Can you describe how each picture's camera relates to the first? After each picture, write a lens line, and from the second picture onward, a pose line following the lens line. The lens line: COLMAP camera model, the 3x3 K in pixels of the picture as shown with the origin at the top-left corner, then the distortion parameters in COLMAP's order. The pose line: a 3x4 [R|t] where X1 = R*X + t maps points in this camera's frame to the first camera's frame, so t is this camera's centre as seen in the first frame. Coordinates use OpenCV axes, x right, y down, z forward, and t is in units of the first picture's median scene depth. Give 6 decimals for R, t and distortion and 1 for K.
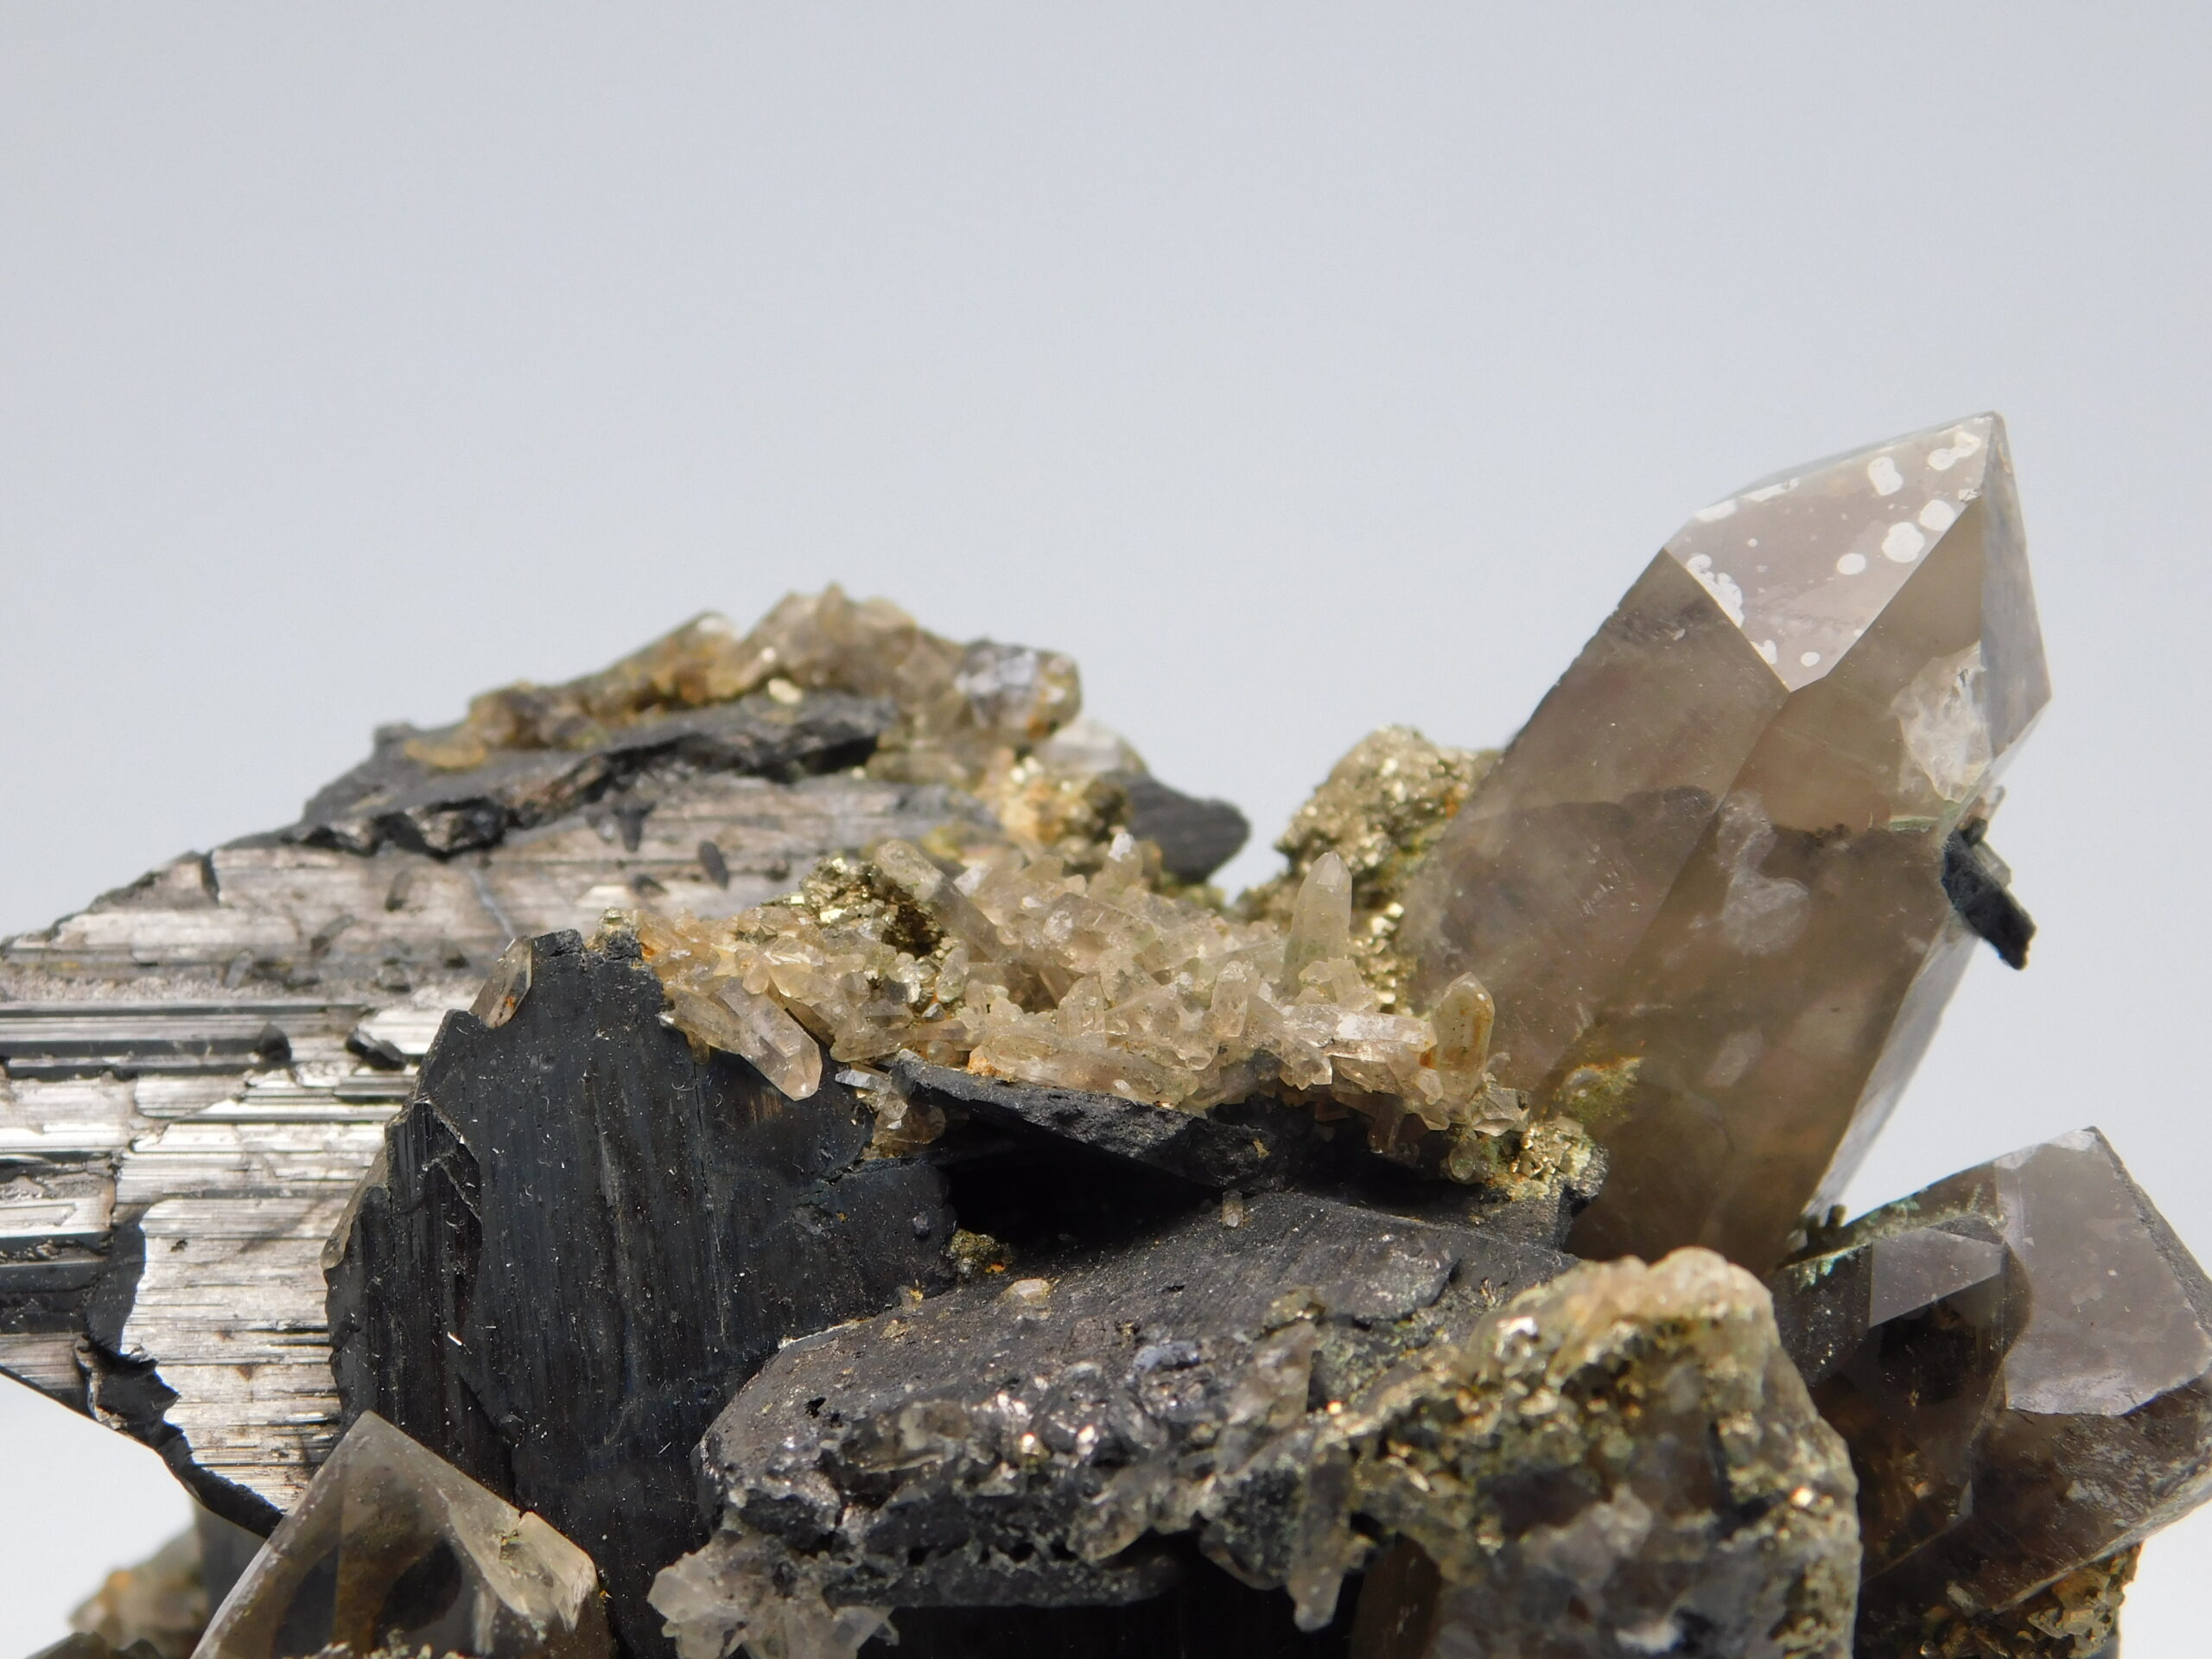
lens RADIAL K [[4708.5, 0, 1116.7], [0, 4708.5, 805.7], [0, 0, 1]] dist [-0.158636, 0.000000]
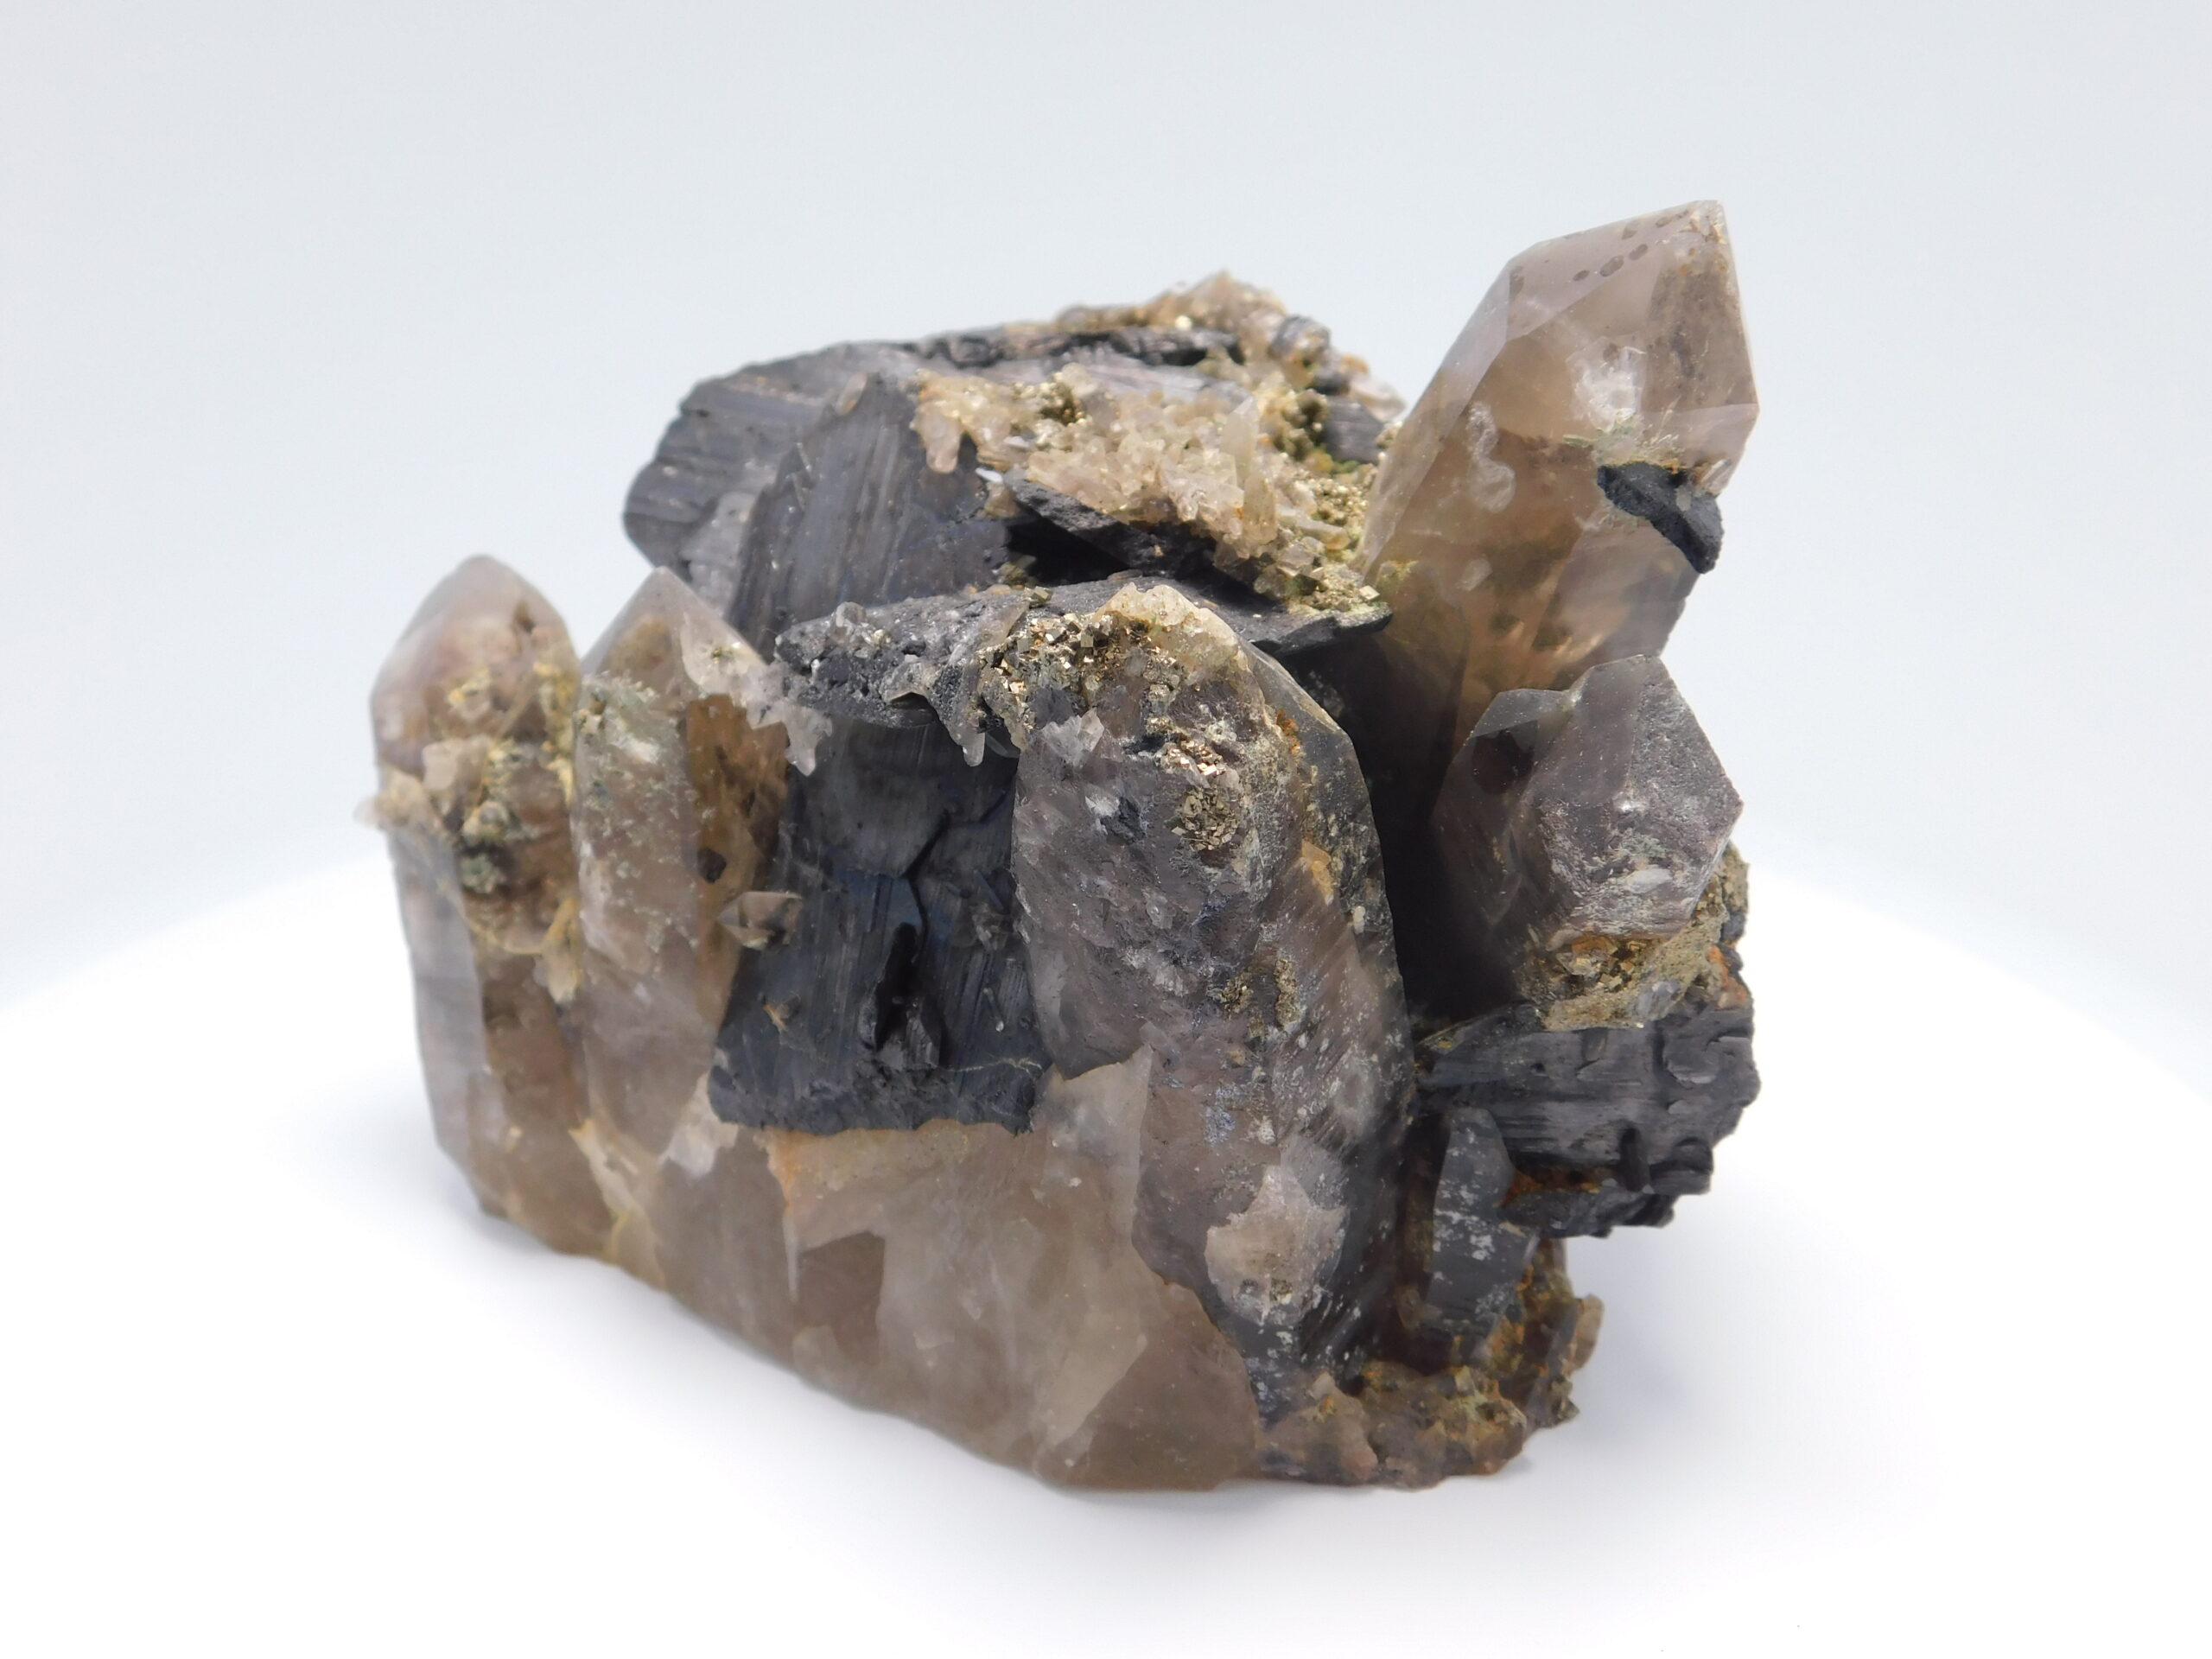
lens RADIAL K [[2601.7, 0, 1110.8], [0, 2601.7, 827.7], [0, 0, 1]] dist [-0.047323, 0.000000]
pose [[0.807678, 0.238447, -0.539257, 0.566042], [-0.218046, 0.970534, 0.102568, 0.077834], [0.547825, 0.034741, 0.835872, 0.182690]]
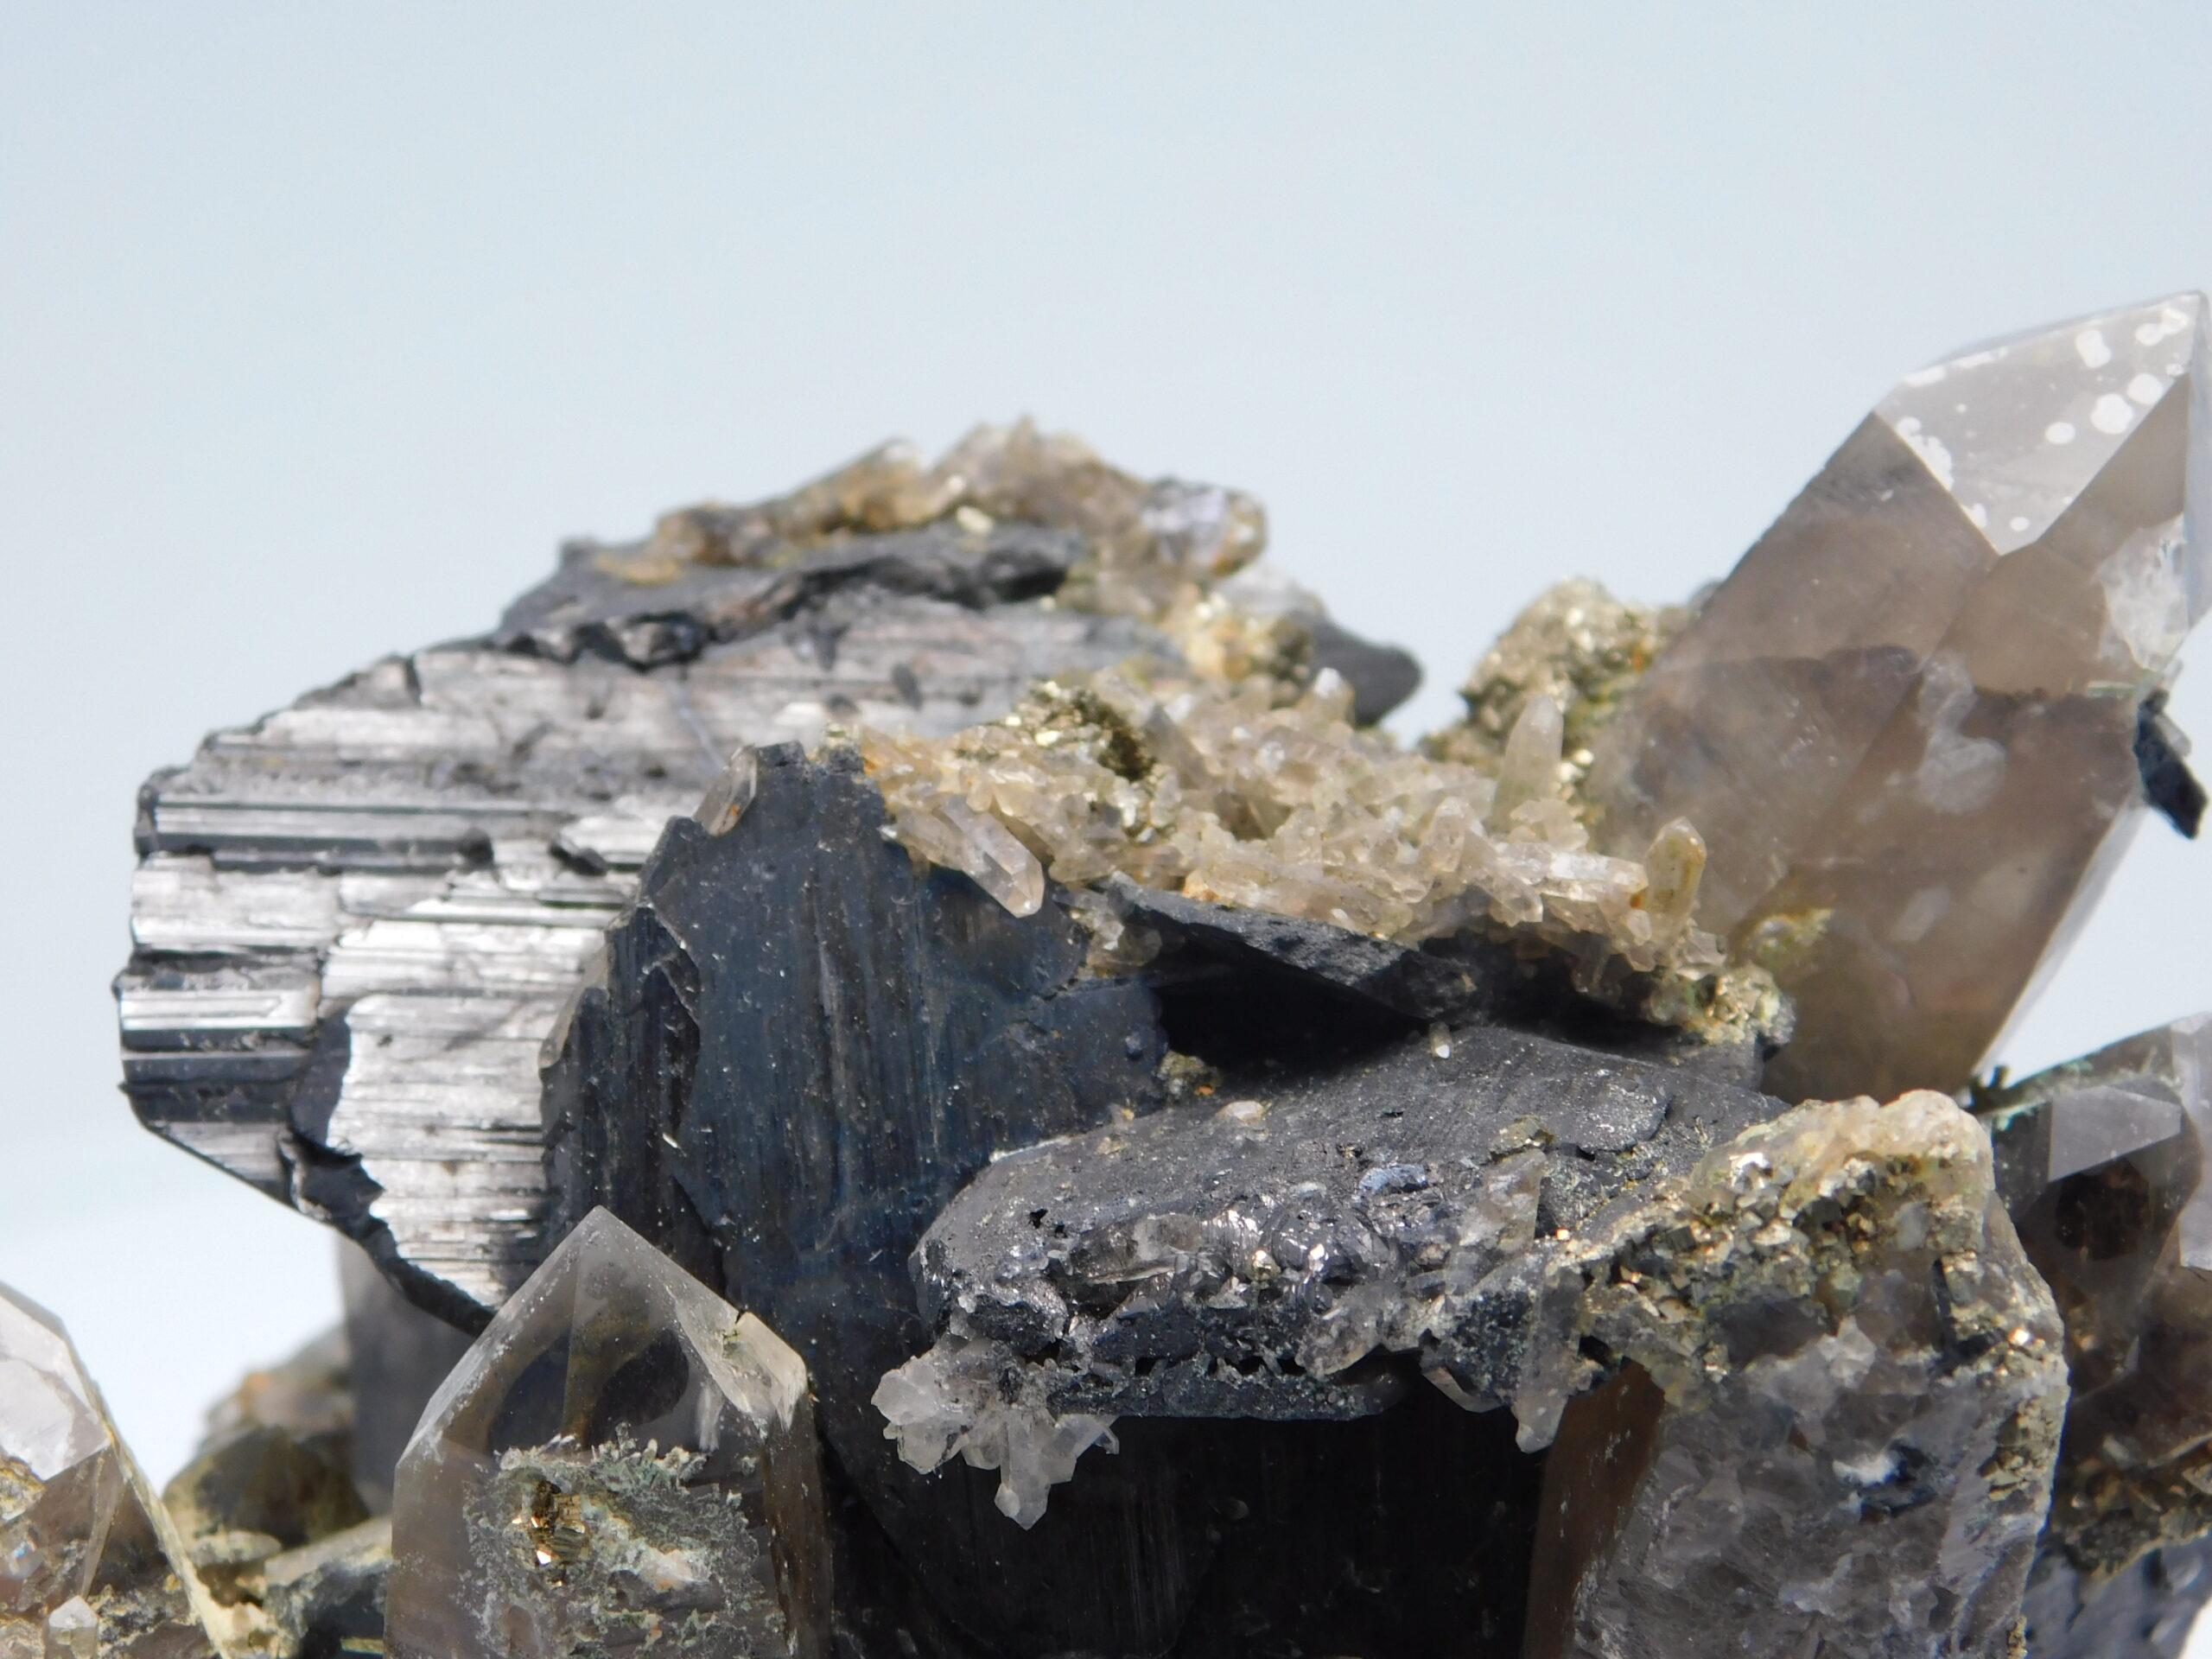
lens RADIAL K [[4708.5, 0, 1108.0], [0, 4708.5, 817.5], [0, 0, 1]] dist [-0.158636, 0.000000]
pose [[0.999040, 0.038550, 0.020815, -0.069843], [-0.039090, 0.998893, 0.026158, 0.013773], [-0.019783, -0.026947, 0.999441, -0.012731]]
